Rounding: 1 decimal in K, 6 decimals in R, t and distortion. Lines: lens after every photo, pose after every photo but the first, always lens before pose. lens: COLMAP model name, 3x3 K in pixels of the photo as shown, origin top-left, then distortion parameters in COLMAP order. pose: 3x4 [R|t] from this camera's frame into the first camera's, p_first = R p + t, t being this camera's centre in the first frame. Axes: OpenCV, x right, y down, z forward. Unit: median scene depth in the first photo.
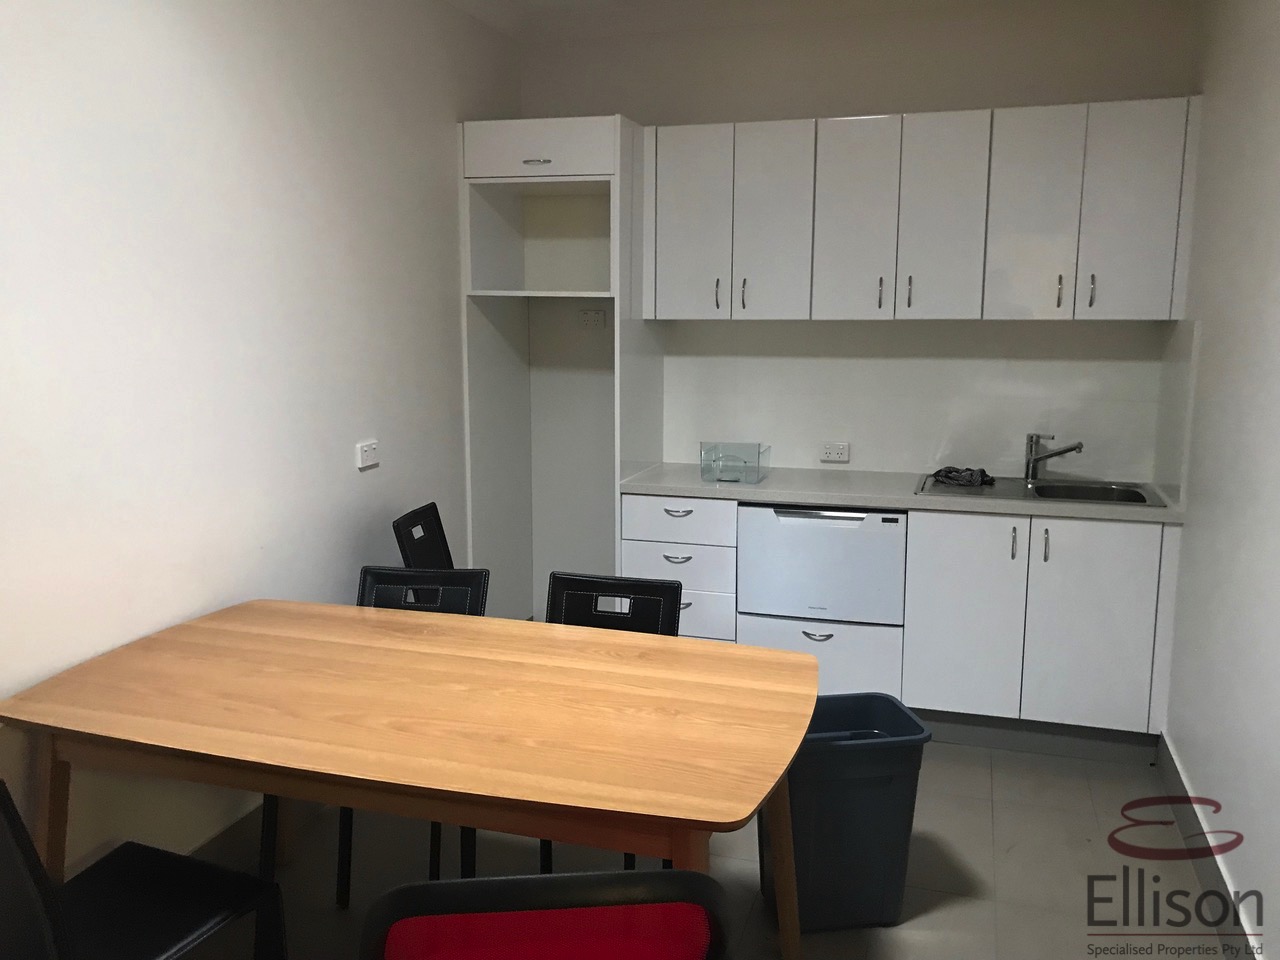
lens RADIAL K [[1052.8, 0, 639.7], [0, 1052.8, 485.8], [0, 0, 1]] dist [0.066479, -0.072636]
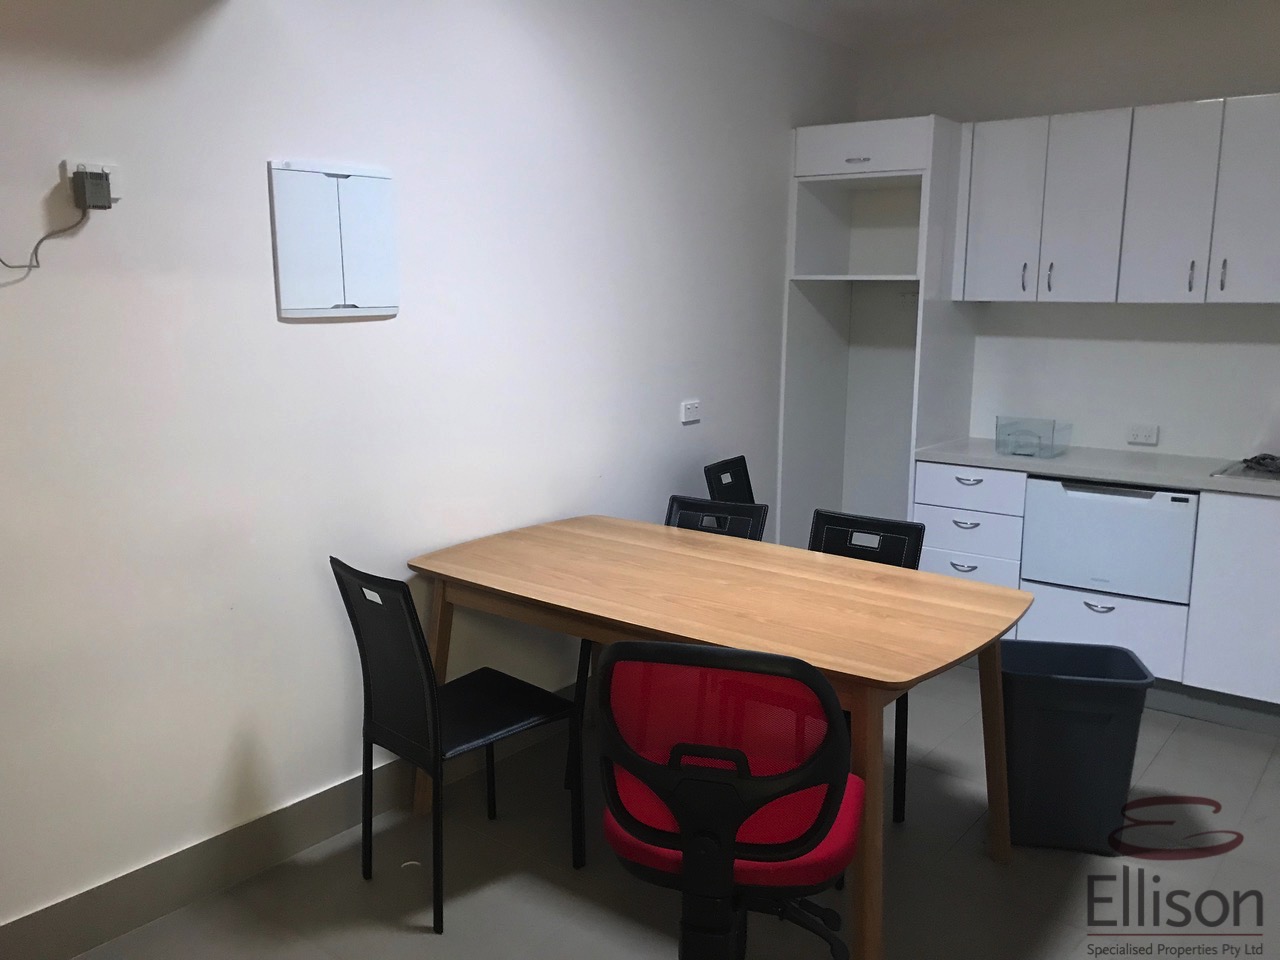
lens RADIAL K [[1052.8, 0, 644.2], [0, 1052.8, 471.3], [0, 0, 1]] dist [0.066479, -0.072636]
pose [[0.940292, 0.063533, -0.334387, 0.090073], [-0.064410, 0.997888, 0.008478, 0.028999], [0.334219, 0.013566, 0.942398, -0.134460]]
